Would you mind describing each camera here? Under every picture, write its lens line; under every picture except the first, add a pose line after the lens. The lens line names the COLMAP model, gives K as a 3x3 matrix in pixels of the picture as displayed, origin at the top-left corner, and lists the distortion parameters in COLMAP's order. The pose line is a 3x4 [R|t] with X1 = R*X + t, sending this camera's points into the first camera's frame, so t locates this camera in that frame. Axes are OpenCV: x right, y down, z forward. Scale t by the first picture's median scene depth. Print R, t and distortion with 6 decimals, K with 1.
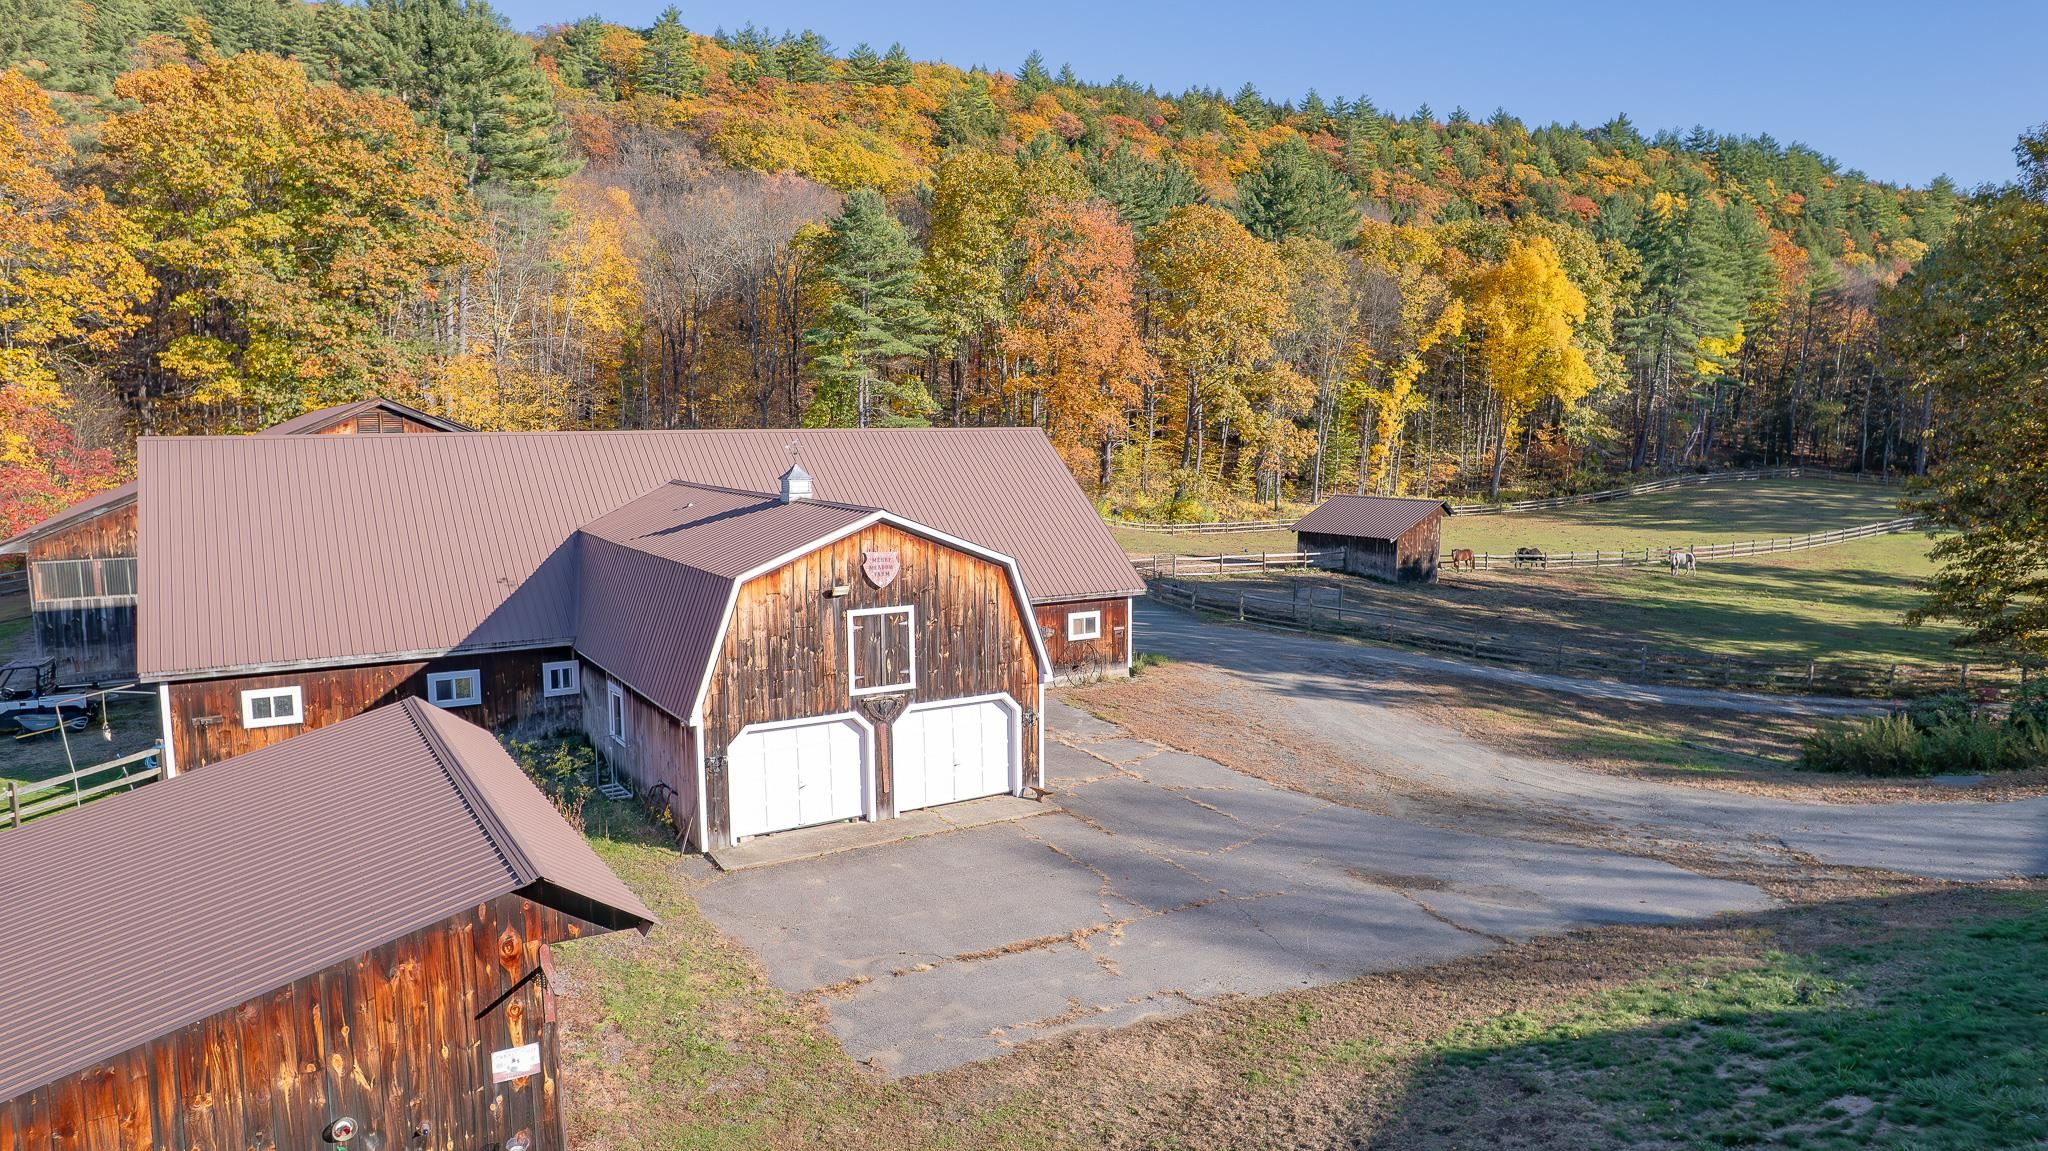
lens RADIAL K [[1315.1, 0, 1035.4], [0, 1315.1, 577.7], [0, 0, 1]] dist [-0.033517, 0.020084]
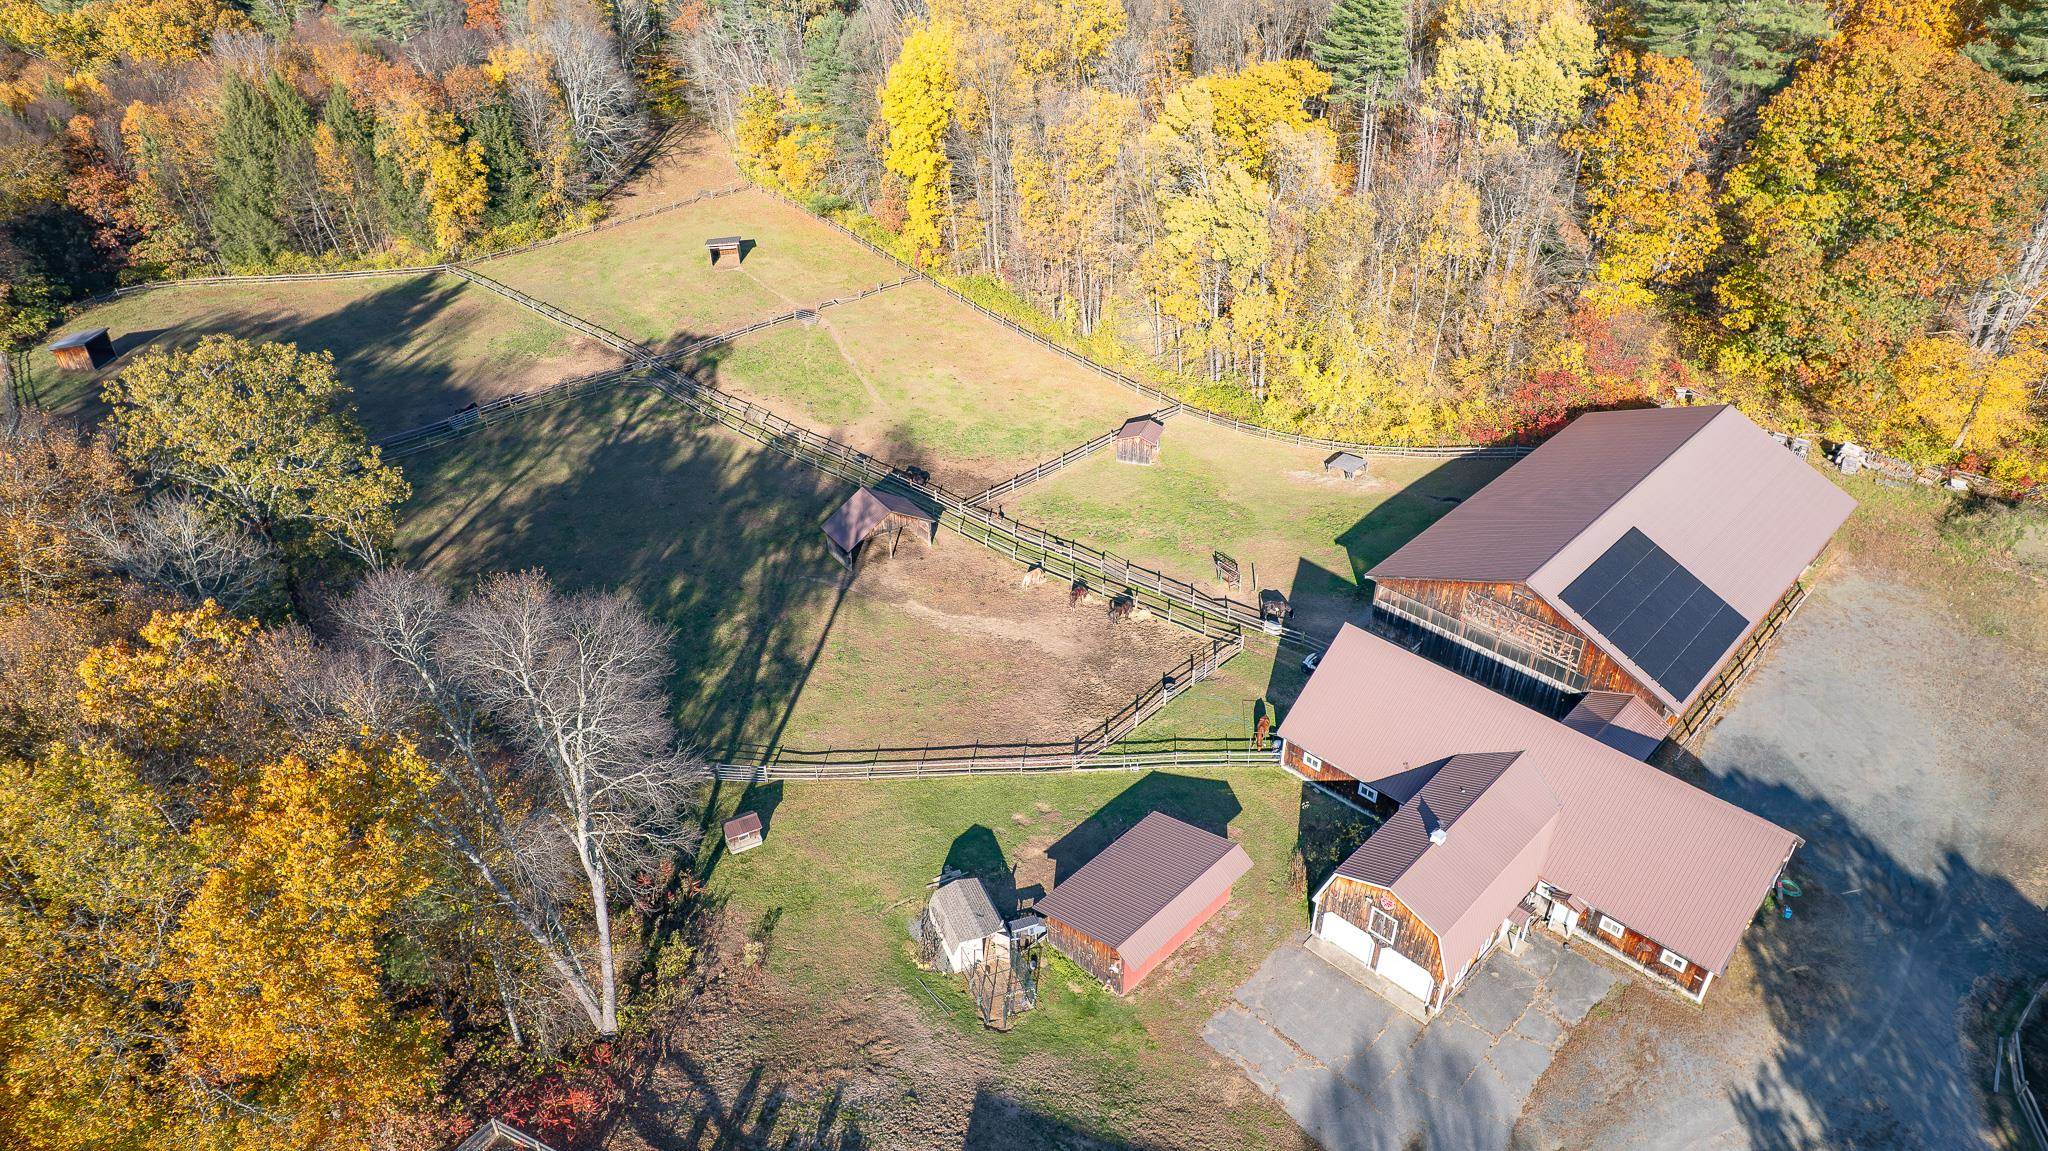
lens RADIAL K [[1315.1, 0, 1032.1], [0, 1315.1, 571.8], [0, 0, 1]] dist [-0.033517, 0.020084]
pose [[0.255795, 0.529662, -0.808719, 1.378656], [-0.124920, 0.847647, 0.515645, -1.724493], [0.958626, -0.030874, 0.282989, -0.331277]]
